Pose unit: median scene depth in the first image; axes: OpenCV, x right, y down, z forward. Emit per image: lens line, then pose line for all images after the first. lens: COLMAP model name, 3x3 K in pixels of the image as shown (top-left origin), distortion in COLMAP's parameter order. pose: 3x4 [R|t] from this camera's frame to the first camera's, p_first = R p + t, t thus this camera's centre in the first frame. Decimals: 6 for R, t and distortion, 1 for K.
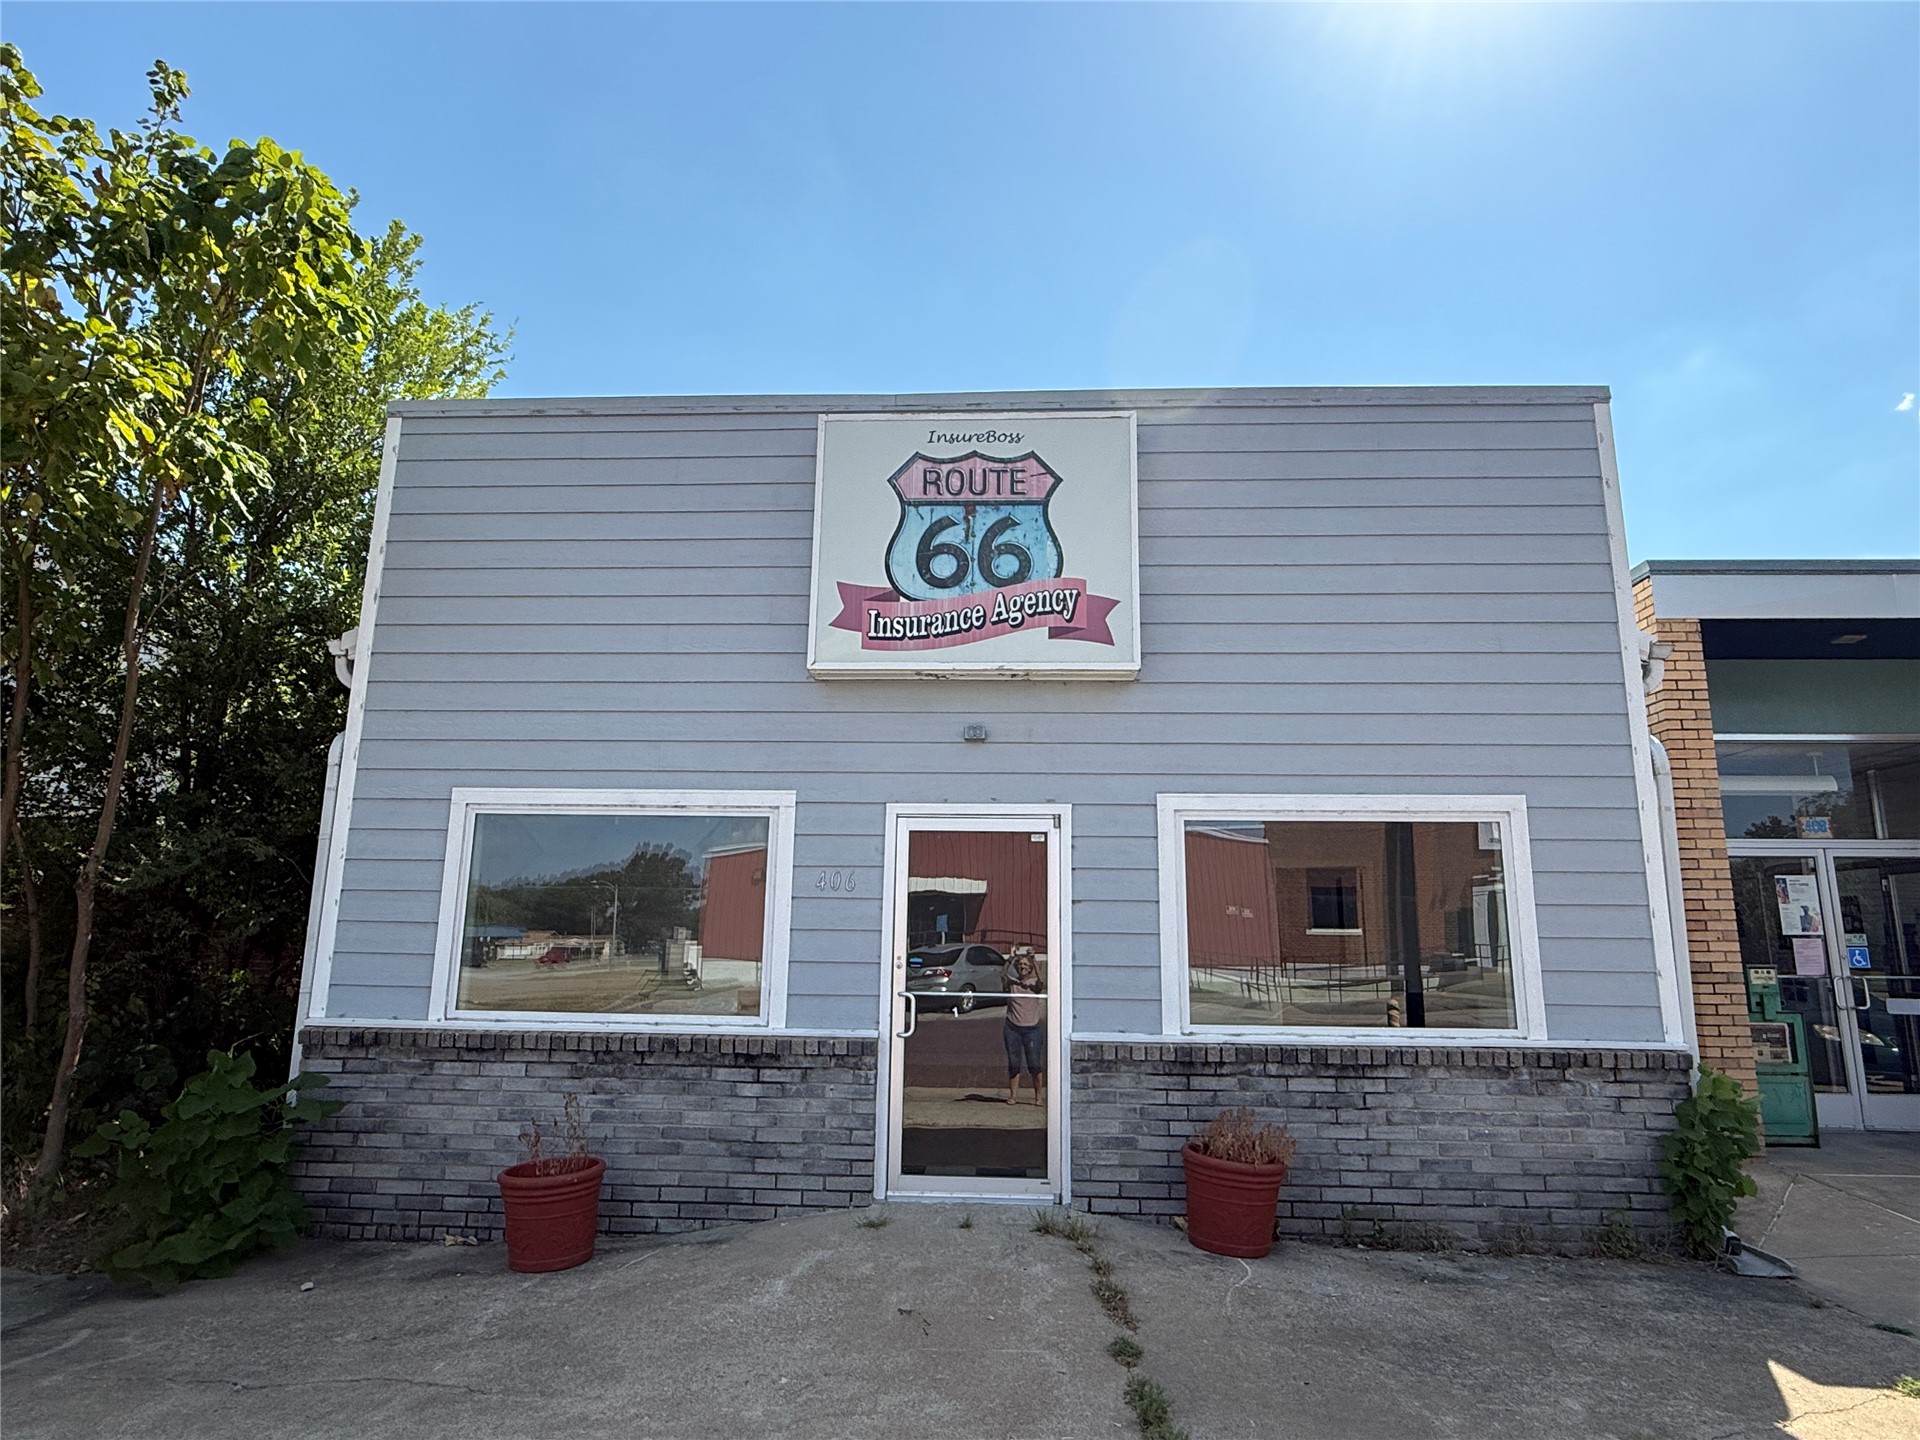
lens RADIAL K [[1099.5, 0, 811.0], [0, 1099.5, 663.2], [0, 0, 1]] dist [0.024516, 0.011570]
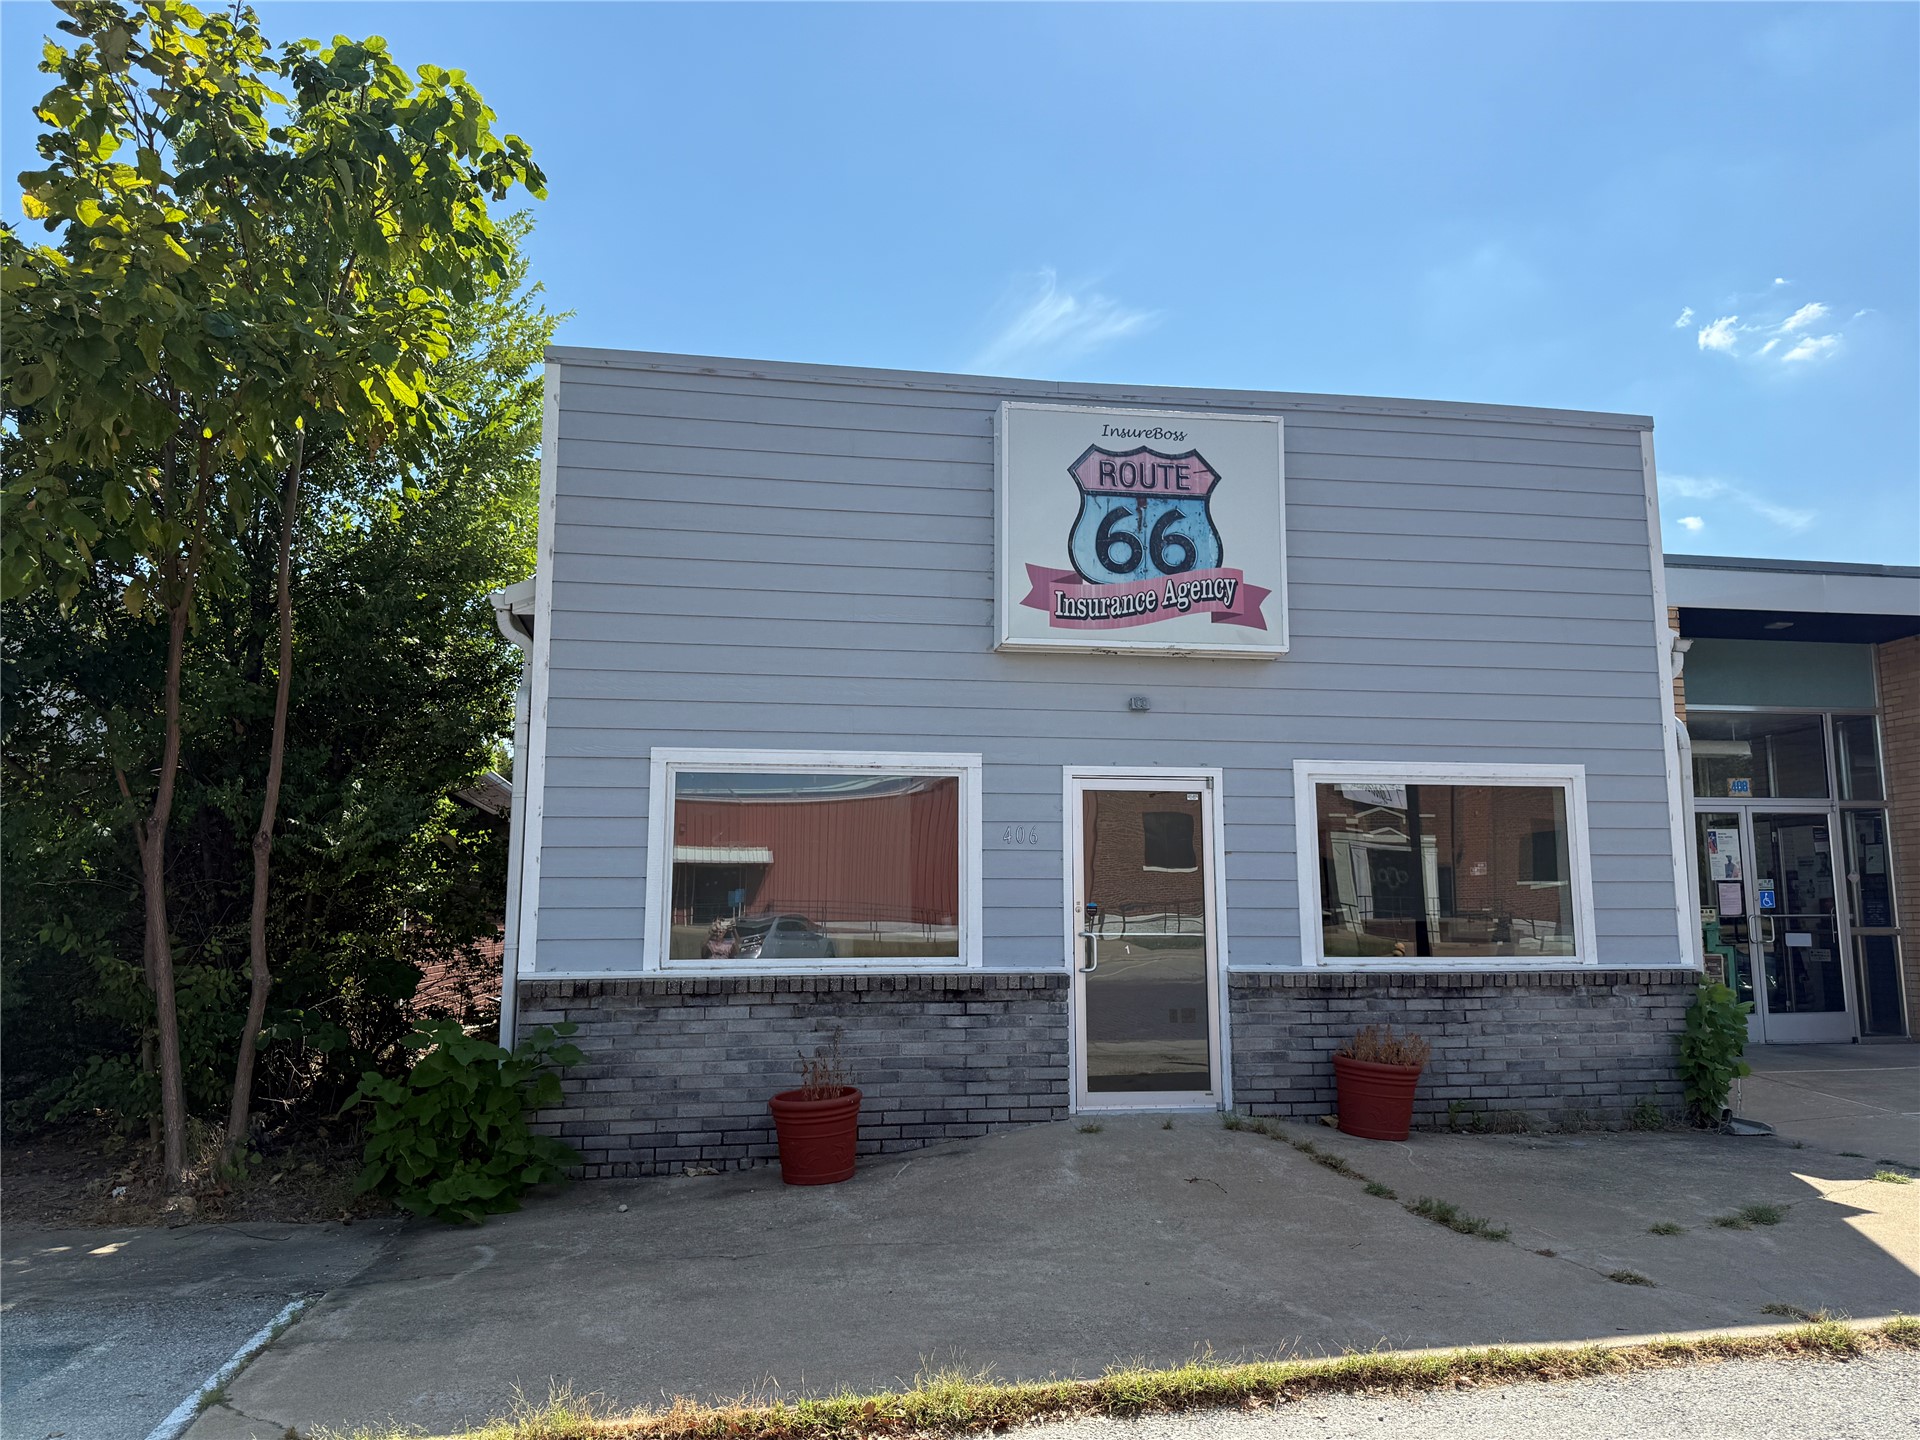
lens RADIAL K [[1416.4, 0, 806.1], [0, 1416.4, 630.3], [0, 0, 1]] dist [0.145455, -0.040034]
pose [[0.973123, 0.025526, 0.228869, -0.529129], [-0.037350, 0.998174, 0.047479, -0.068693], [-0.227239, -0.054751, 0.972299, -0.337972]]
